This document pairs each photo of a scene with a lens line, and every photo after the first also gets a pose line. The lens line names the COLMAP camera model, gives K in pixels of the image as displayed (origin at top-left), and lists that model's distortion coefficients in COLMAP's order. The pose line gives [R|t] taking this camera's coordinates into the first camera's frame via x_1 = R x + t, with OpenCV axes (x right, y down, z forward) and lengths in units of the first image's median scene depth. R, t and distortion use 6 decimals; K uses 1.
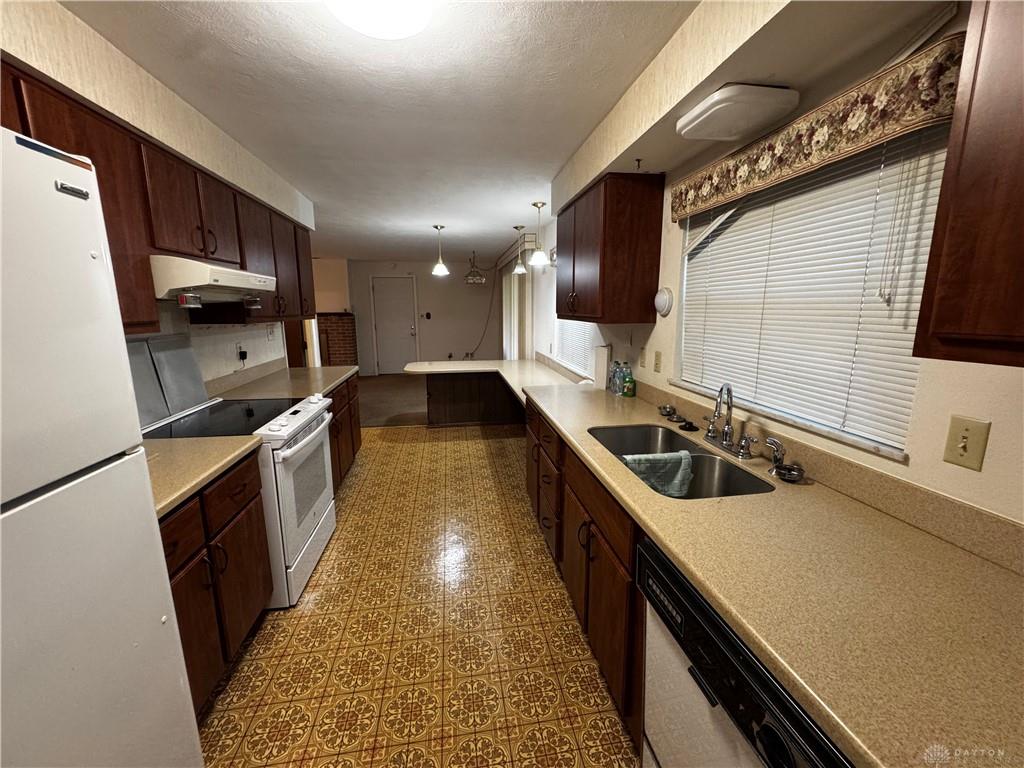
lens RADIAL K [[405.5, 0, 512.7], [0, 405.5, 383.1], [0, 0, 1]] dist [0.002354, -0.000021]
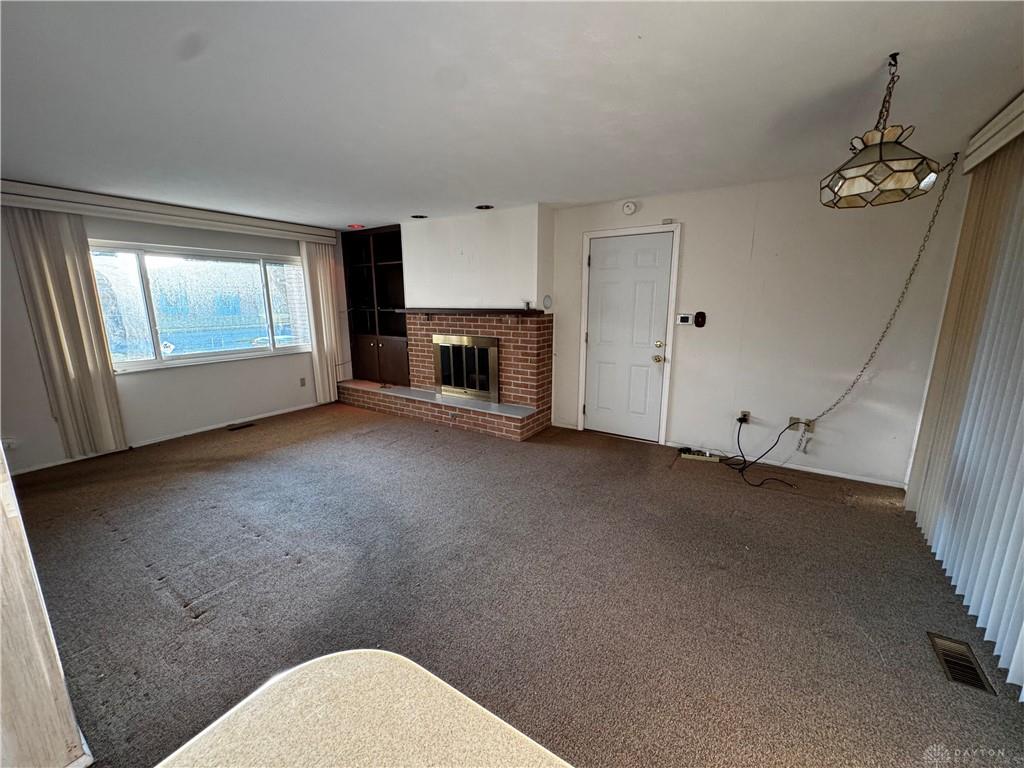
lens RADIAL K [[405.5, 0, 508.7], [0, 405.5, 383.2], [0, 0, 1]] dist [0.002354, -0.000021]
pose [[0.734676, 0.137657, -0.664305, -0.065860], [-0.117403, 0.990221, 0.075353, -0.112297], [0.668182, 0.022631, 0.743654, 0.573862]]
